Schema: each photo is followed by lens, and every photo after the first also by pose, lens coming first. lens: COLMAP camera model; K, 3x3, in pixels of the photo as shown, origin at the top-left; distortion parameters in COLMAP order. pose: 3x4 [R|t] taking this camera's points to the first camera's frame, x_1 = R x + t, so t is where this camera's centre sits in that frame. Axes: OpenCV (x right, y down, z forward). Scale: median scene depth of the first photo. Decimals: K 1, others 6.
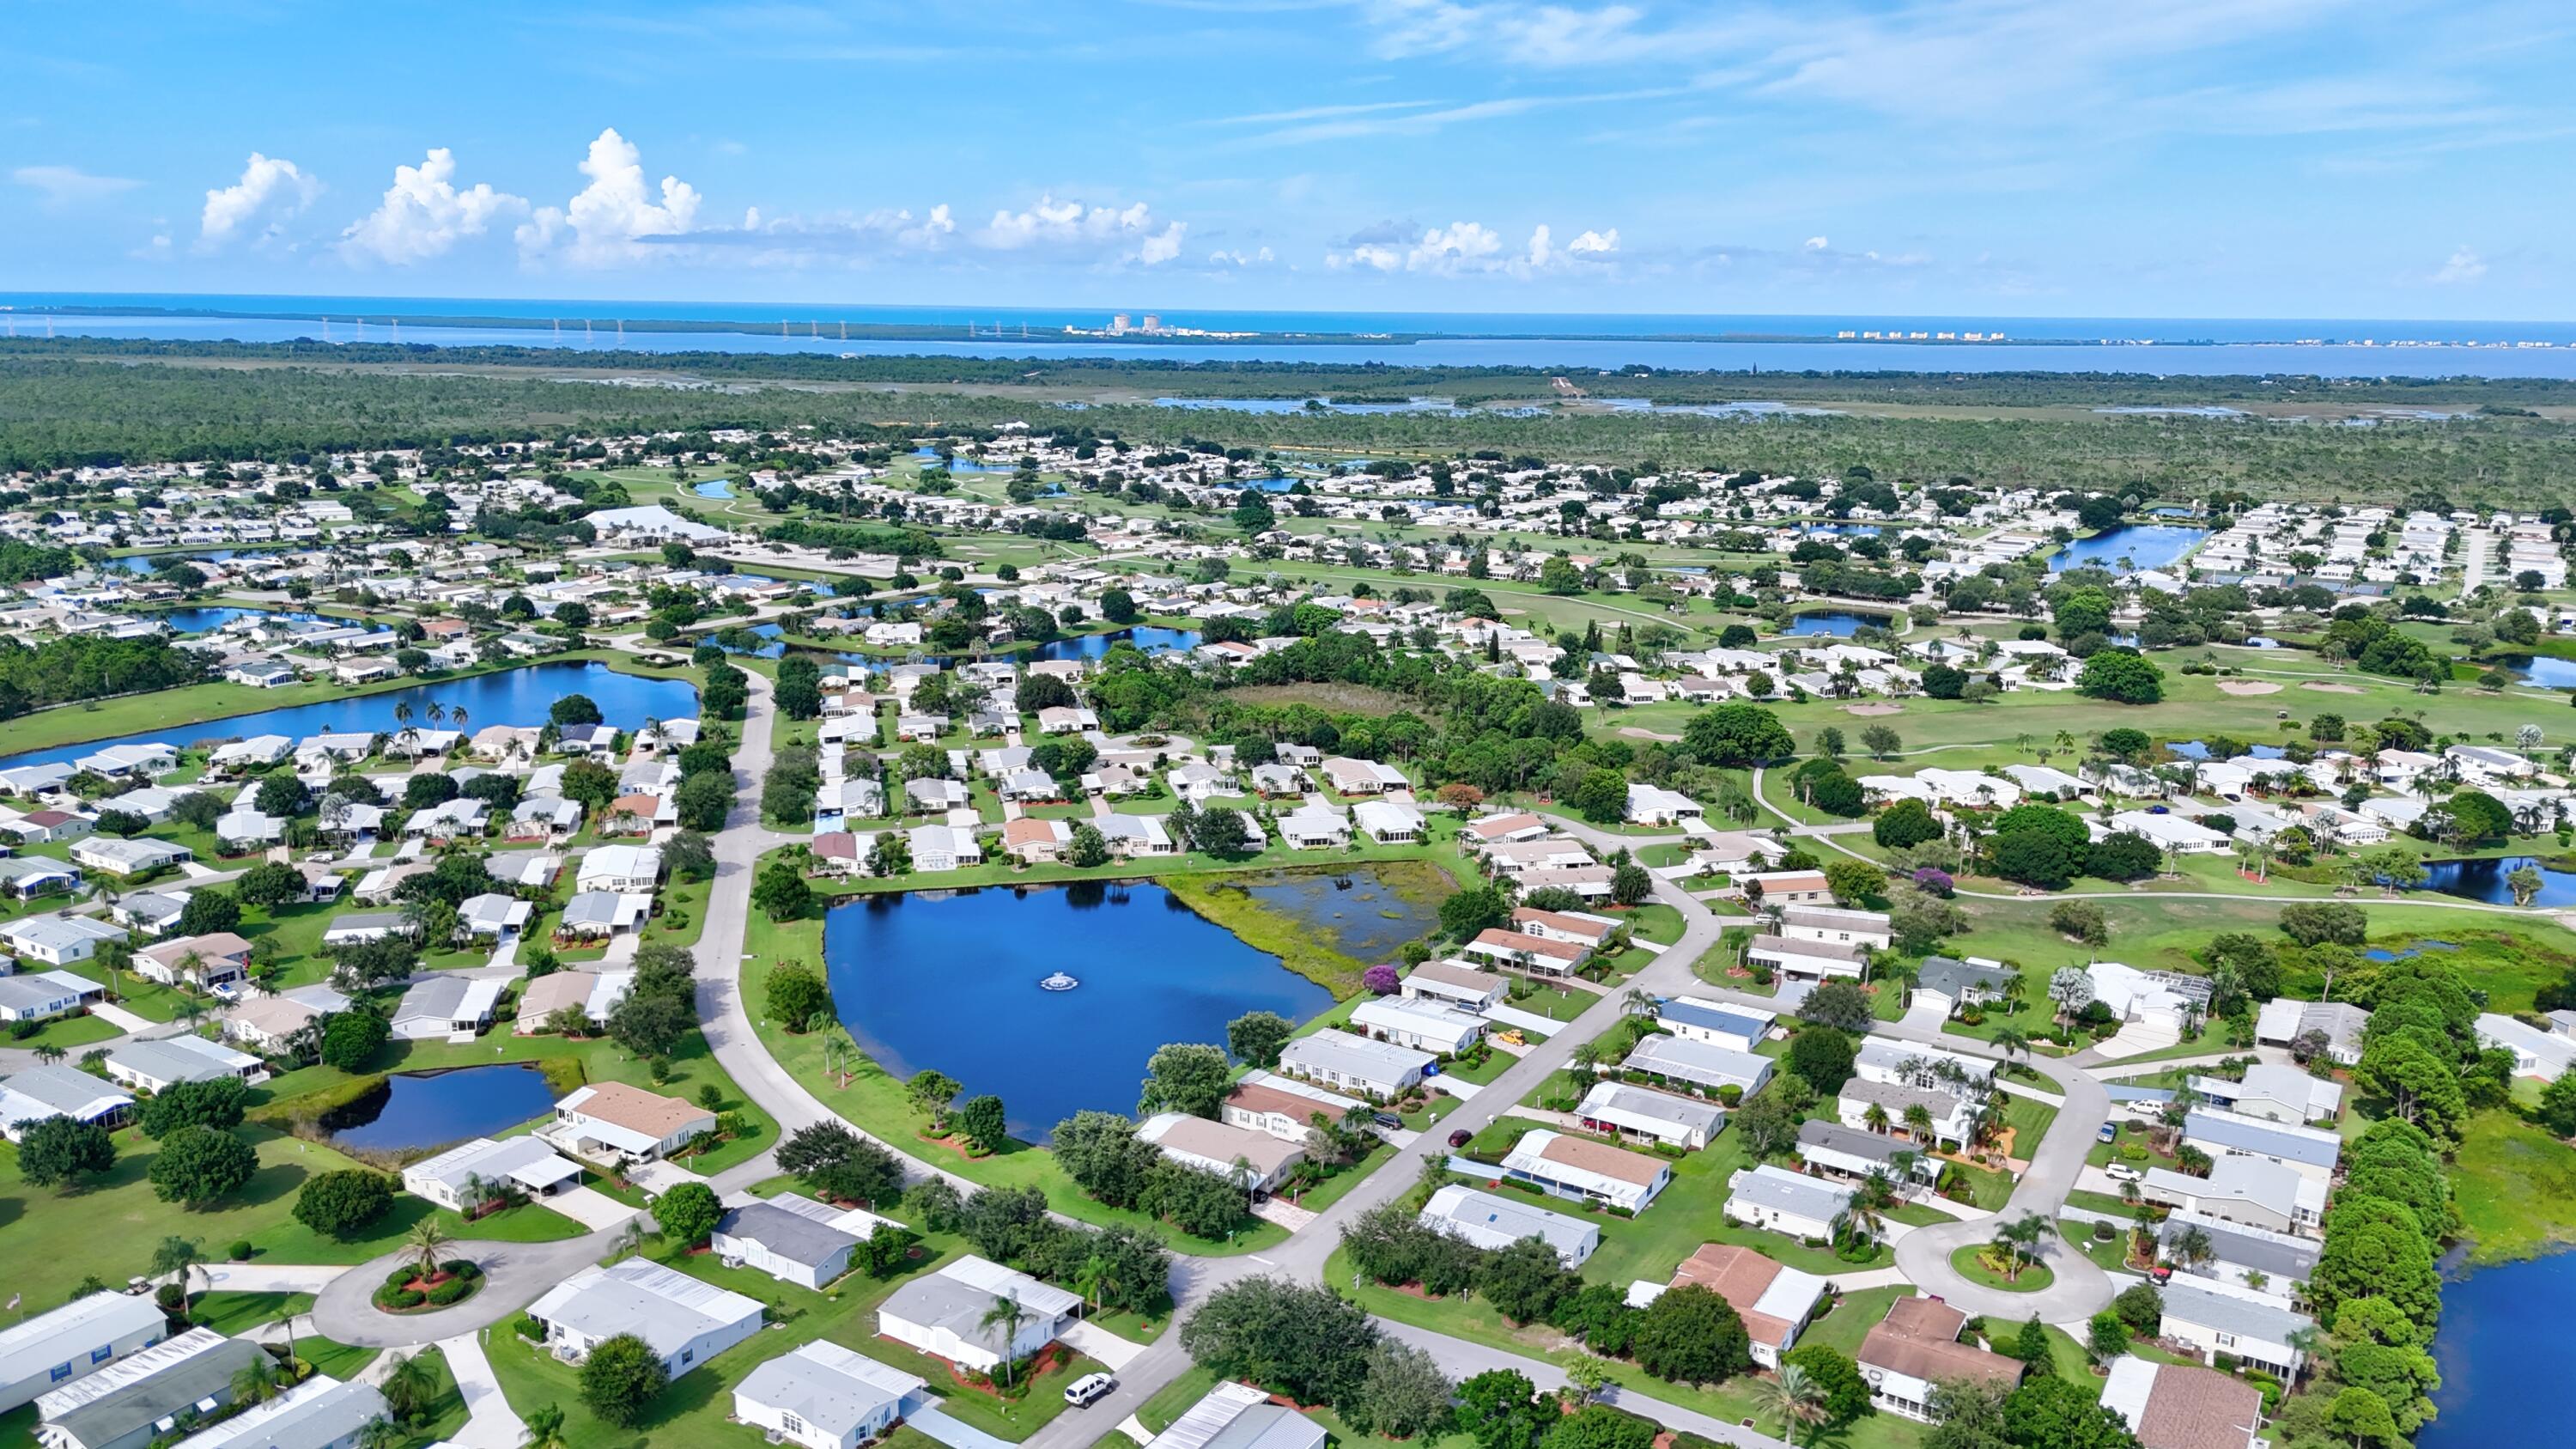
lens RADIAL K [[1902.7, 0, 1285.9], [0, 1902.7, 713.9], [0, 0, 1]] dist [0.076930, -0.072229]
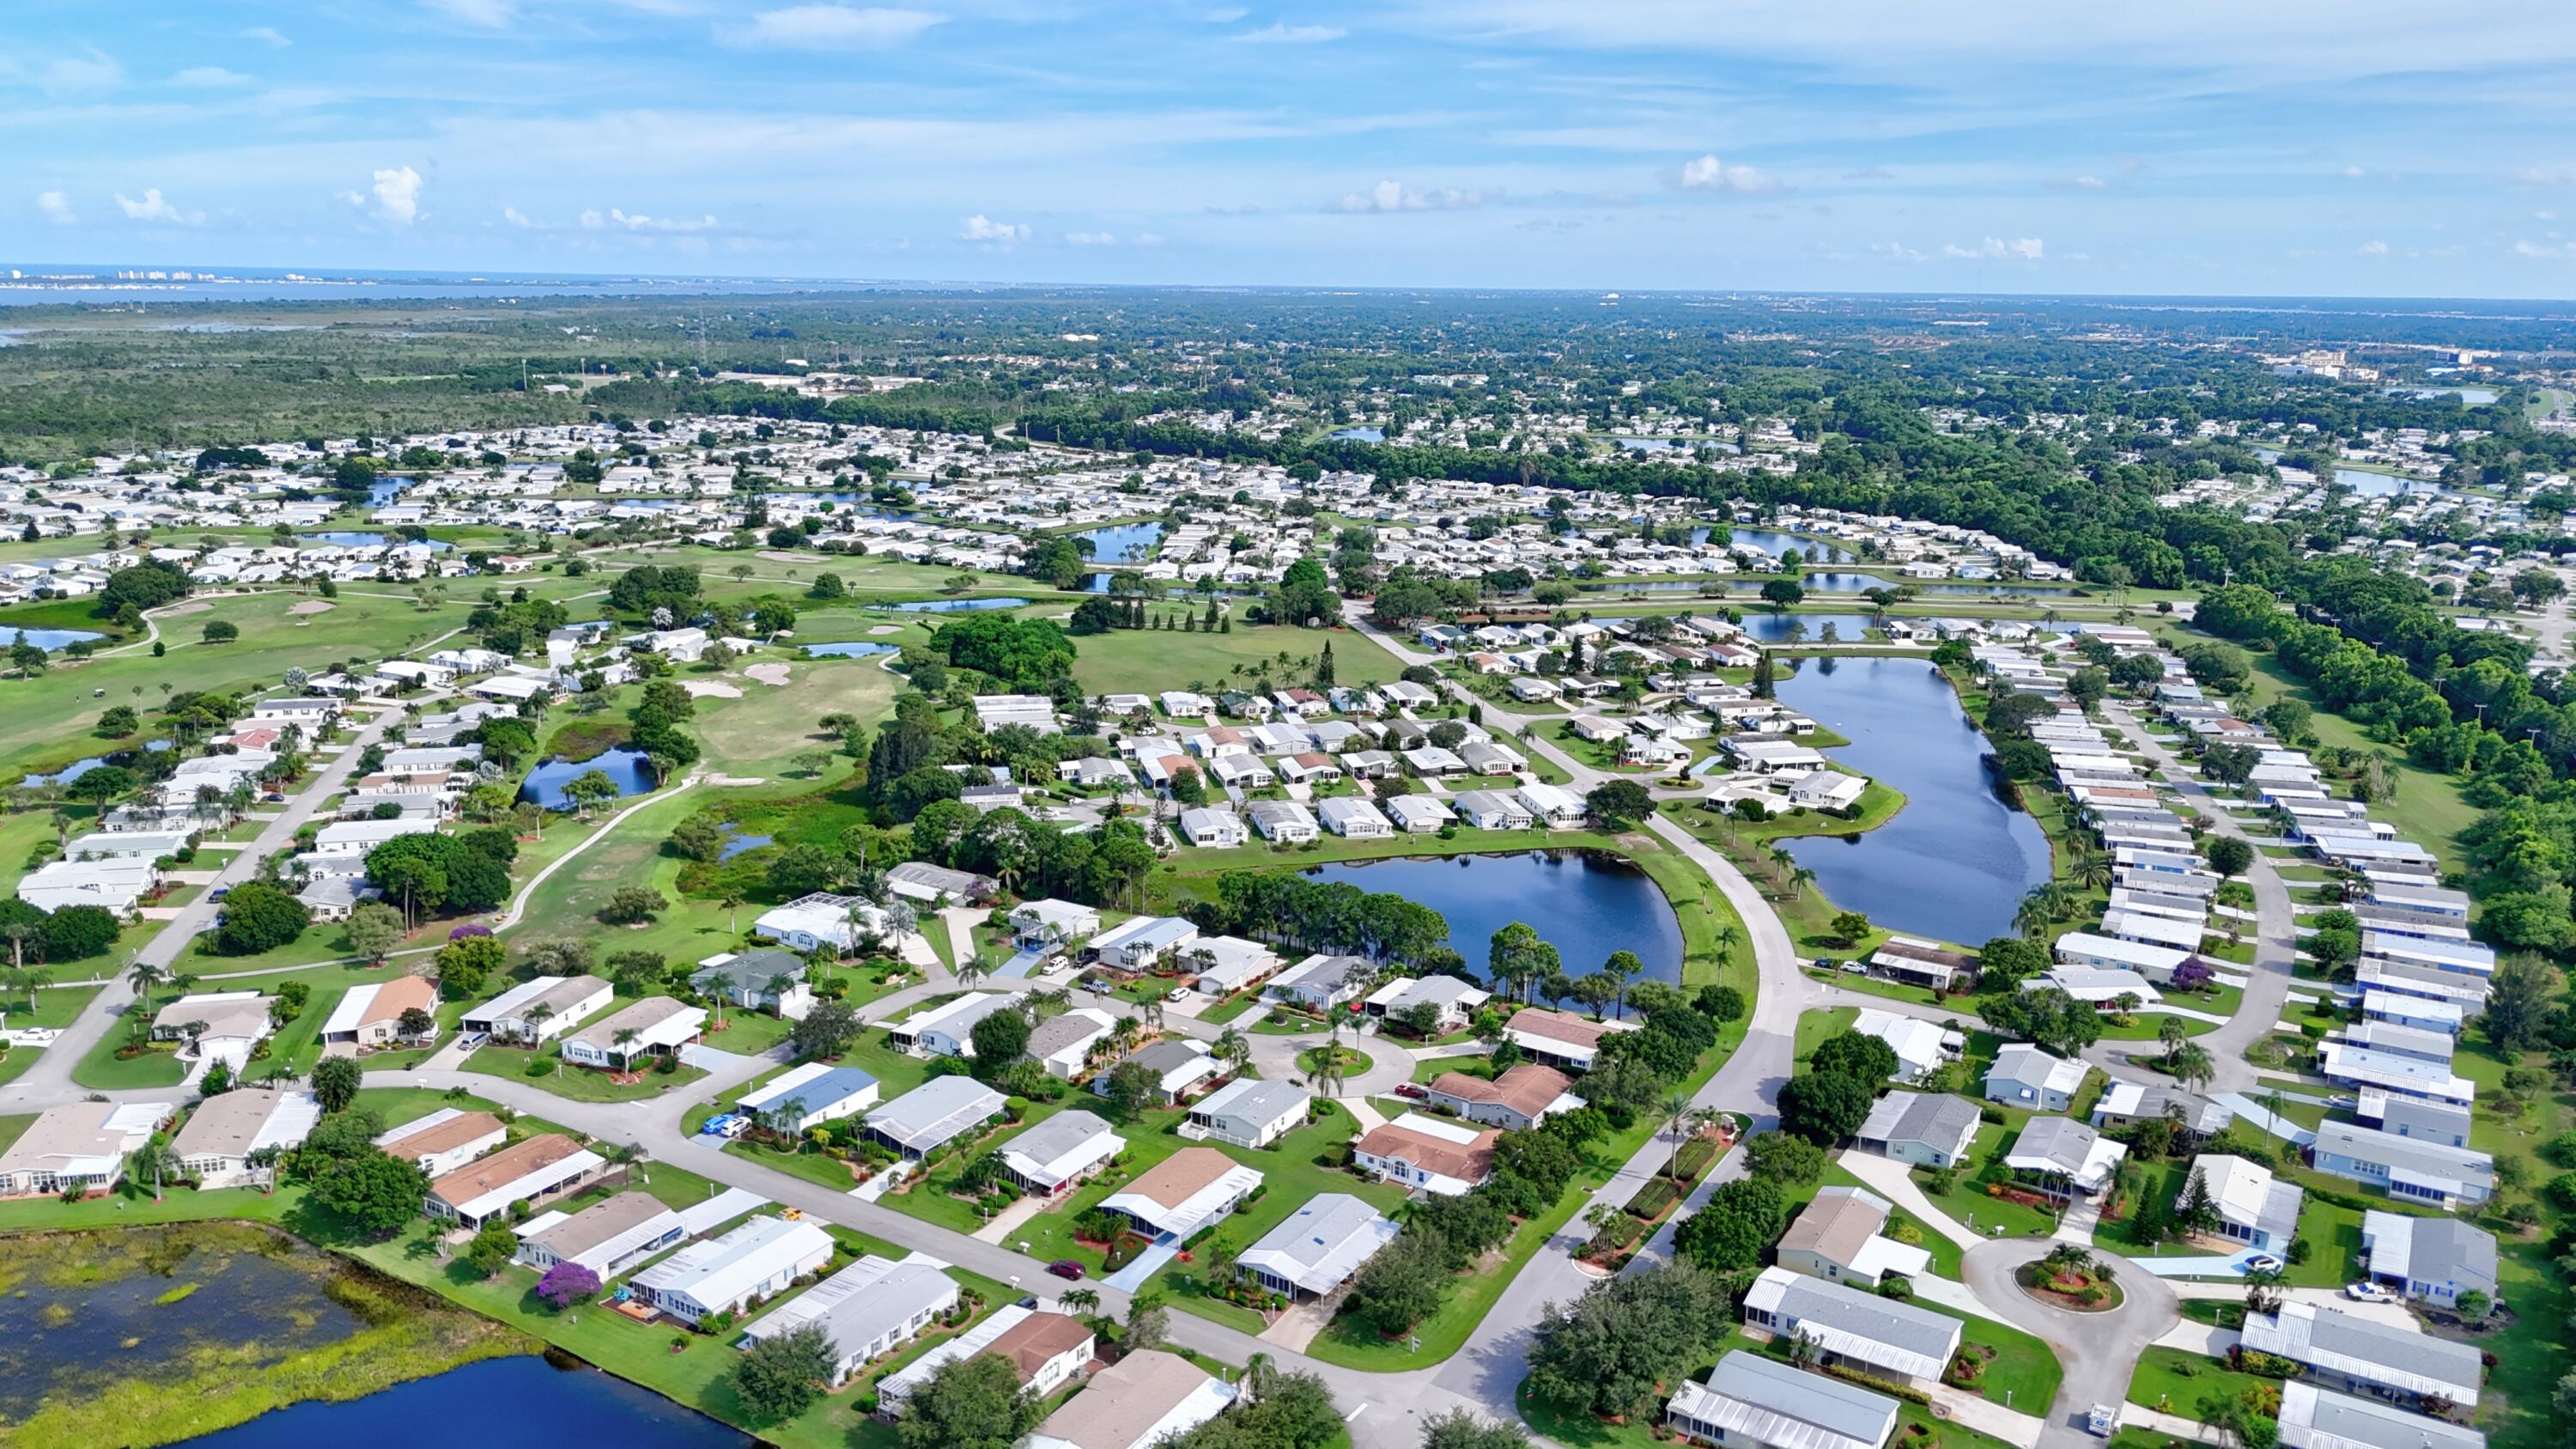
lens RADIAL K [[1902.7, 0, 1283.4], [0, 1902.7, 741.1], [0, 0, 1]] dist [0.076930, -0.072229]
pose [[-0.005352, -0.248876, 0.968521, -0.499552], [0.199099, 0.948878, 0.244929, -0.141710], [-0.979965, 0.194142, 0.044473, 0.600323]]
